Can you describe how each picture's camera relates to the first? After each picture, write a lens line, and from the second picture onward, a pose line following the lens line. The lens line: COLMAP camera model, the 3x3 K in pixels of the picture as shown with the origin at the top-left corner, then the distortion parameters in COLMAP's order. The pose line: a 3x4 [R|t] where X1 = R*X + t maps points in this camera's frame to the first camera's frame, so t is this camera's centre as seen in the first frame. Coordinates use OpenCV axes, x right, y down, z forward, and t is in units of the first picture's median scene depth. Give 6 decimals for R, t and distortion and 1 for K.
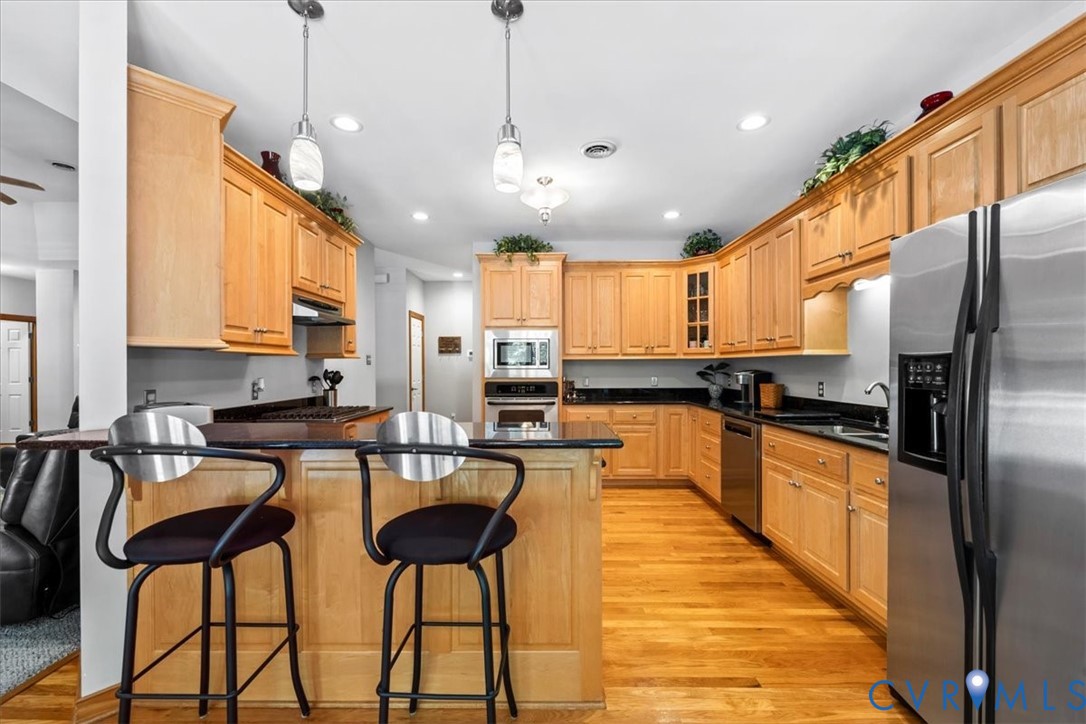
lens RADIAL K [[465.6, 0, 545.4], [0, 465.6, 358.3], [0, 0, 1]] dist [-0.003389, -0.000146]
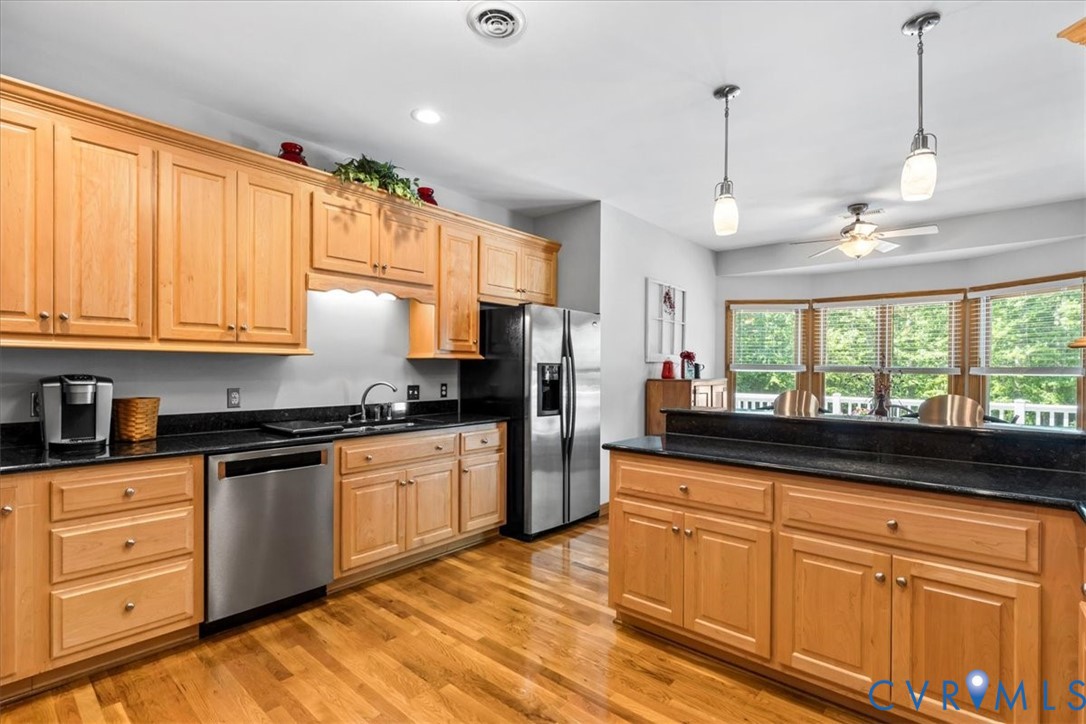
lens RADIAL K [[503.1, 0, 544.8], [0, 503.1, 369.8], [0, 0, 1]] dist [0.001774, 0.000079]
pose [[-0.756577, -0.023043, 0.653498, -0.291971], [-0.033642, 0.999427, -0.003707, 0.005801], [-0.653038, -0.024789, -0.756919, 1.131545]]
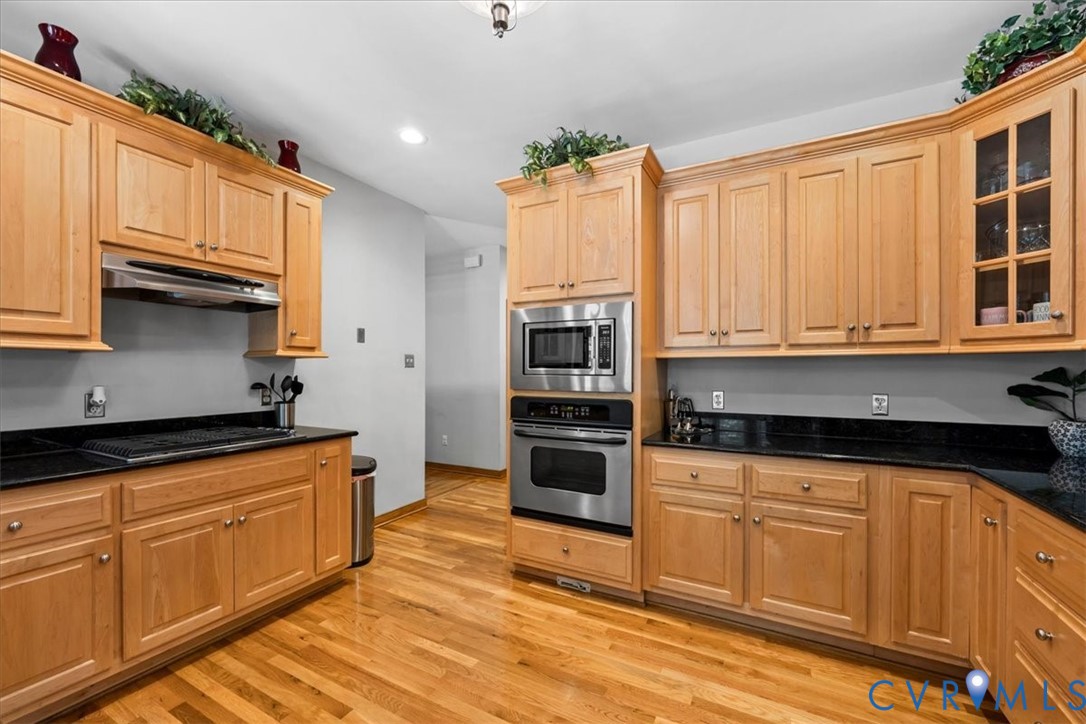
lens RADIAL K [[446.4, 0, 541.3], [0, 446.4, 368.7], [0, 0, 1]] dist [-0.003137, 0.000007]
pose [[0.871823, 0.001768, -0.489818, 0.179804], [0.004519, 0.999922, 0.011653, 0.008910], [0.489800, -0.012372, 0.871747, 0.518980]]
